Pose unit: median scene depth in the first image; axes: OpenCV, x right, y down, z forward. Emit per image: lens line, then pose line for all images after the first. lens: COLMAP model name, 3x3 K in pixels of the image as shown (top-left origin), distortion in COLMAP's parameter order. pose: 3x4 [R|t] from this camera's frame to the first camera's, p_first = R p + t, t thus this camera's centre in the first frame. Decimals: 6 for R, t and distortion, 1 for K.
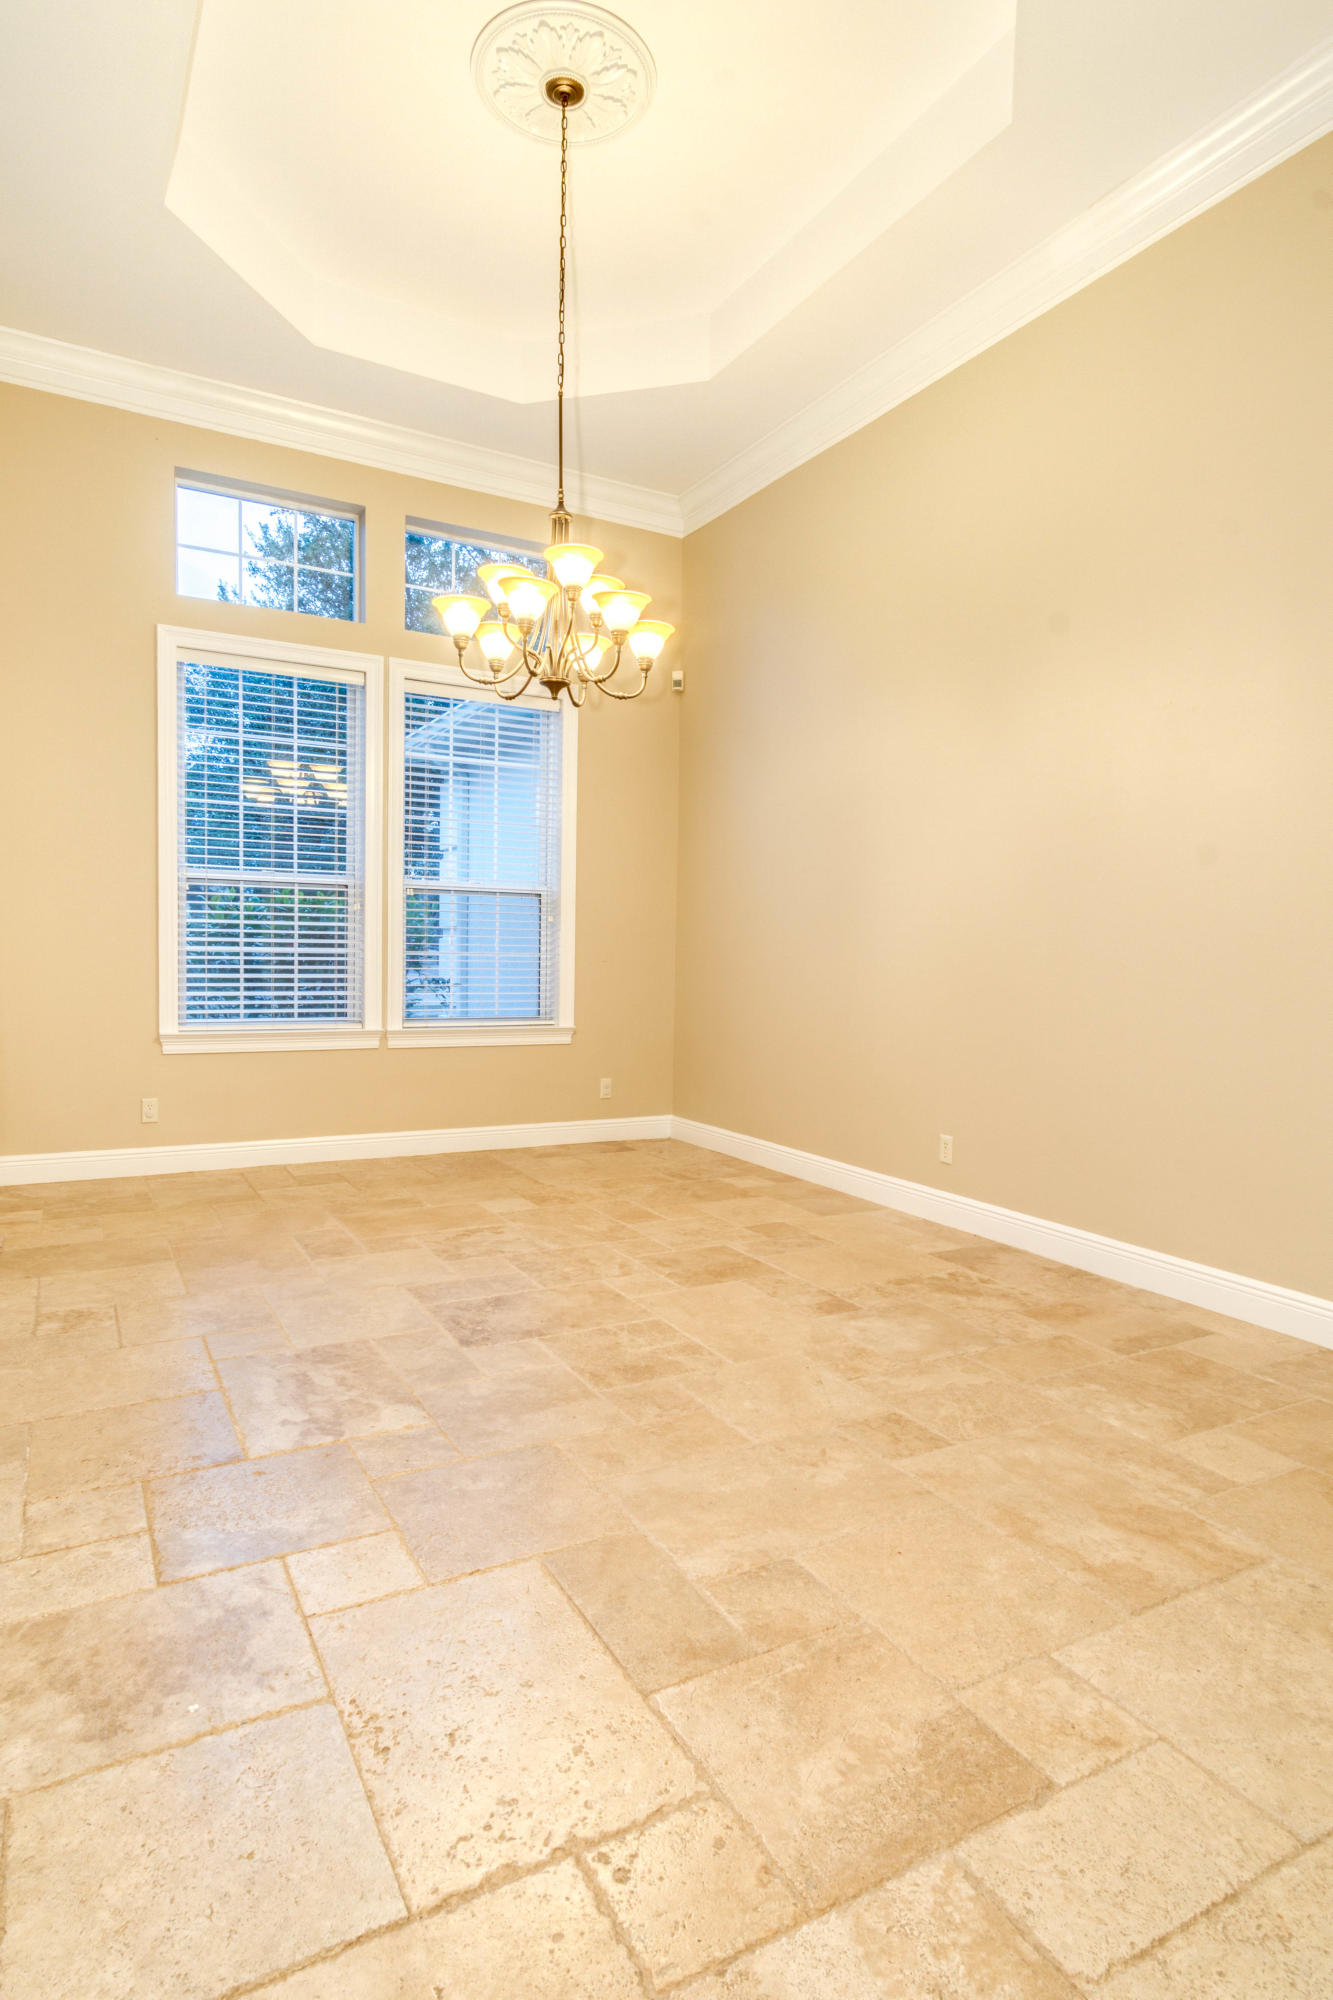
lens RADIAL K [[1069.2, 0, 653.9], [0, 1069.2, 991.4], [0, 0, 1]] dist [0.003862, 0.003139]
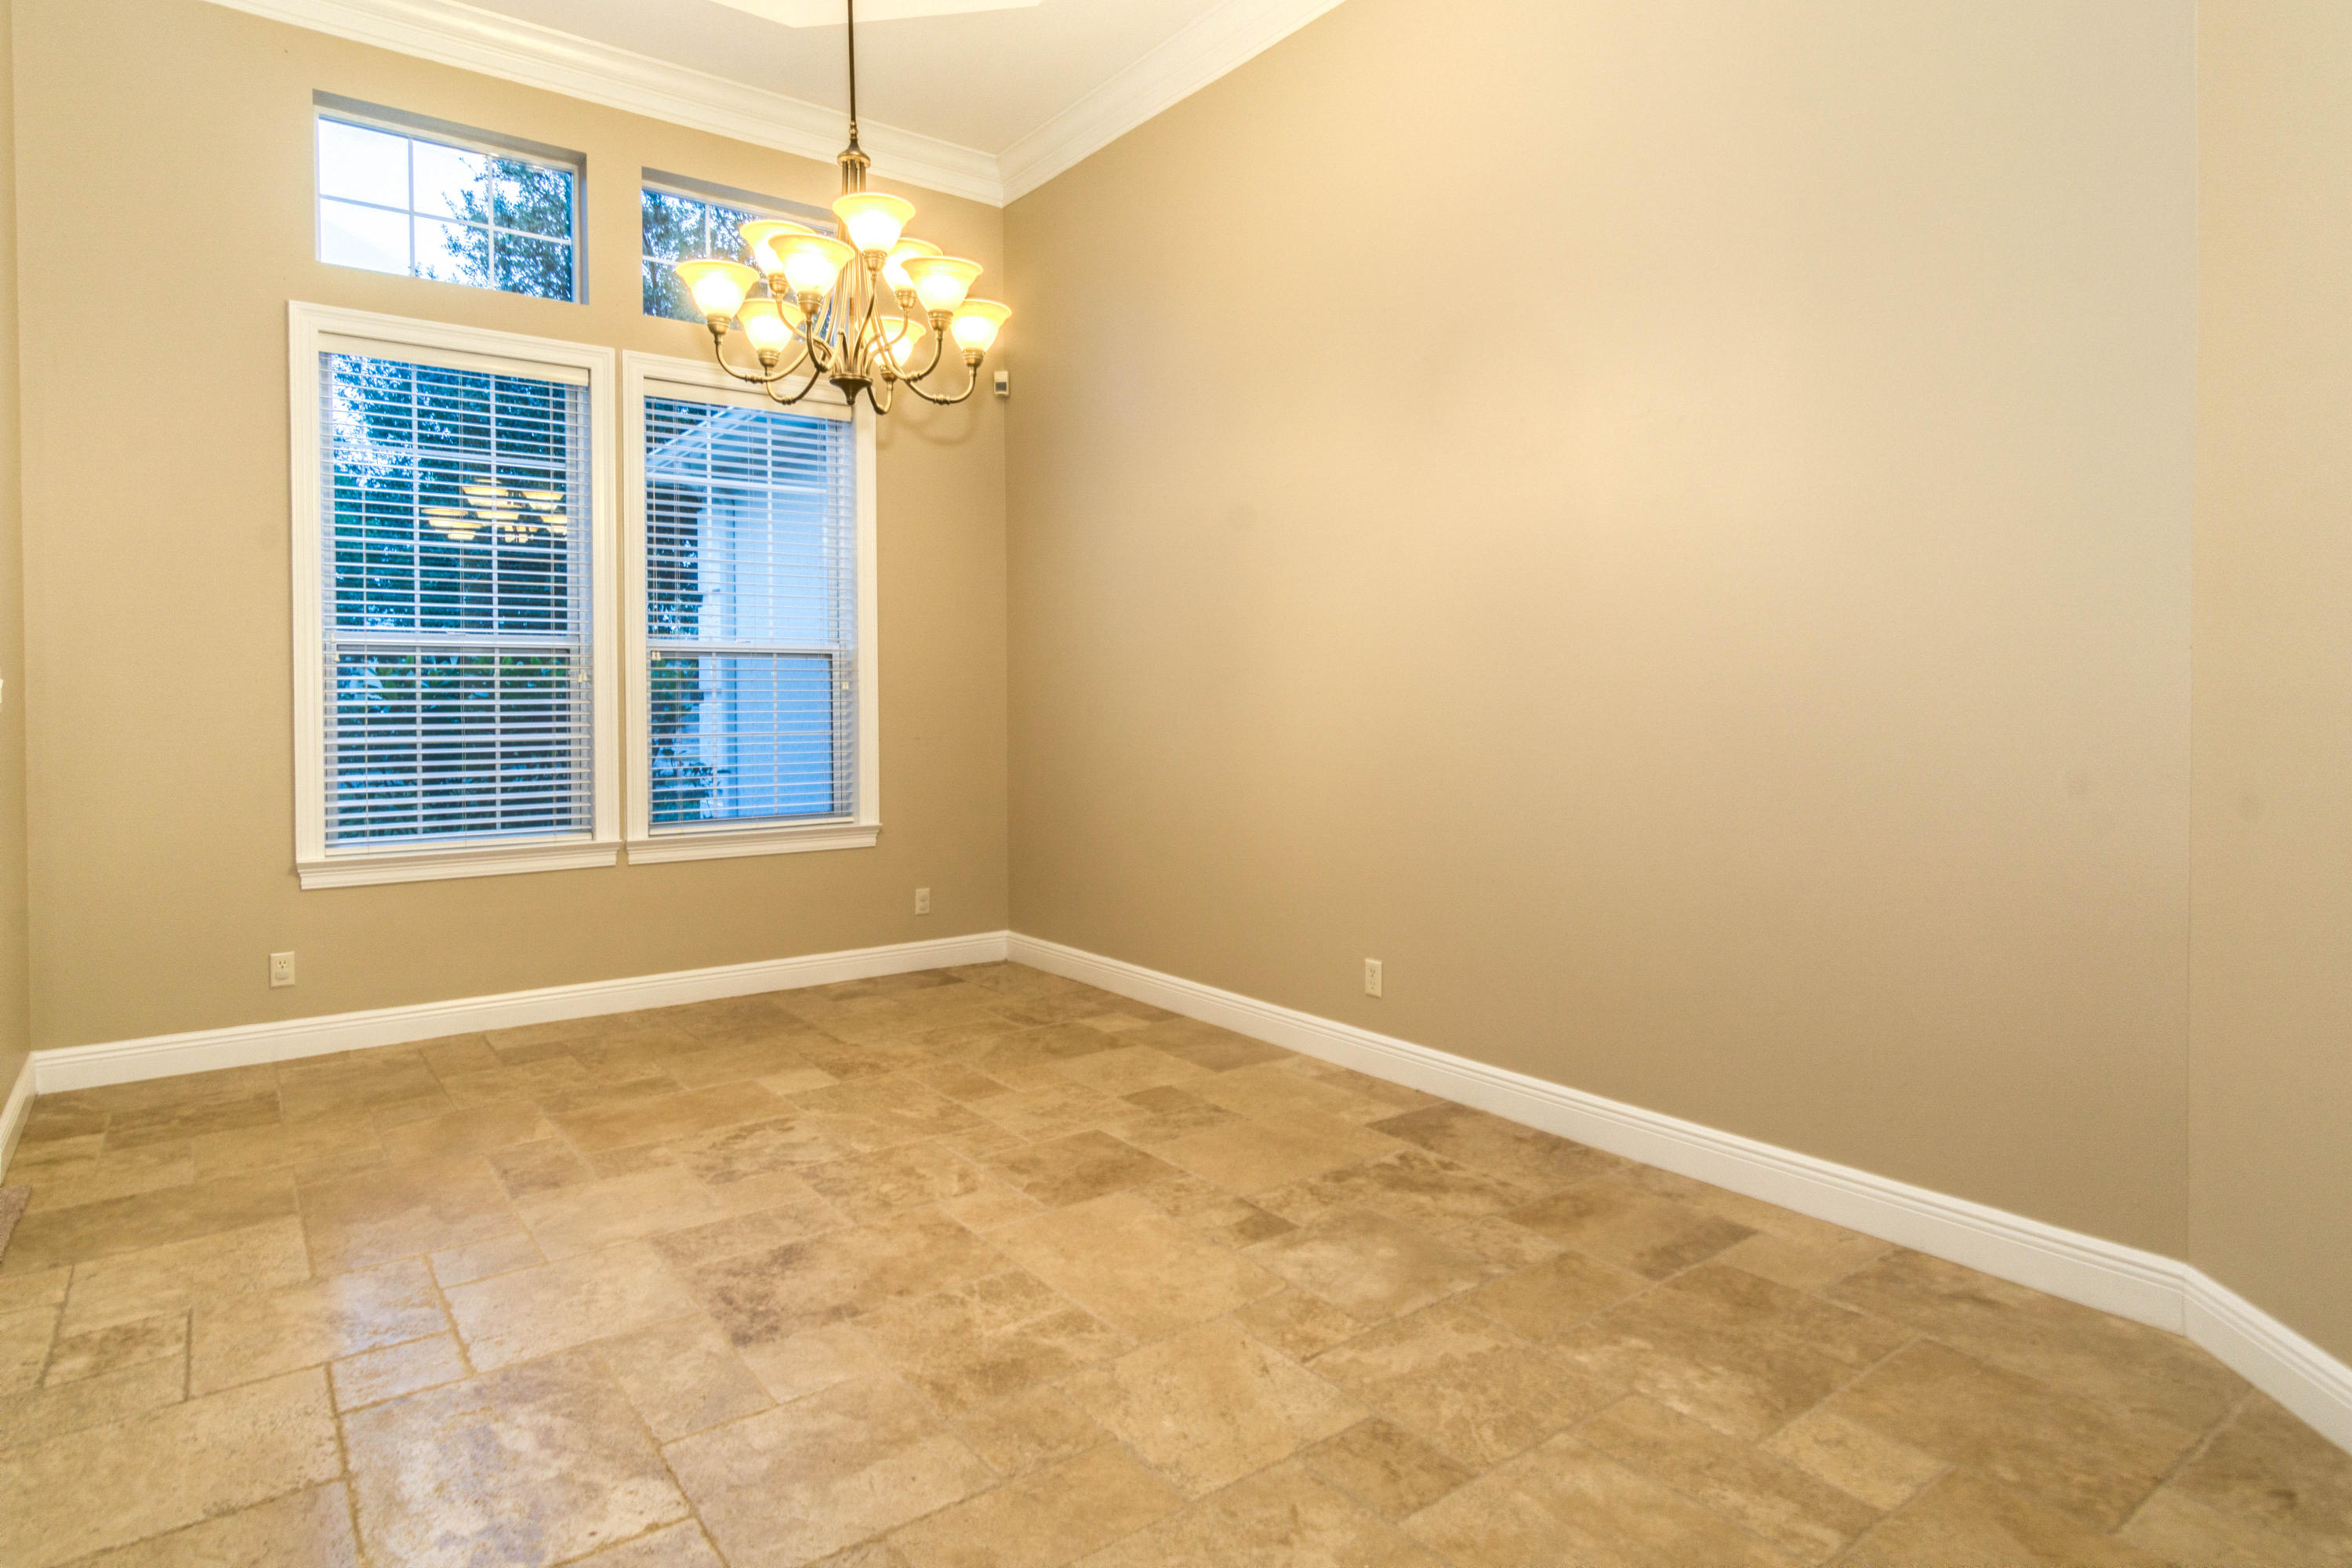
lens RADIAL K [[1257.4, 0, 1127.2], [0, 1257.4, 696.0], [0, 0, 1]] dist [0.003862, 0.003139]
pose [[0.991396, -0.025280, 0.128434, -0.019829], [0.030666, 0.998724, -0.040127, -0.030539], [-0.127256, 0.043720, 0.990906, 0.122235]]
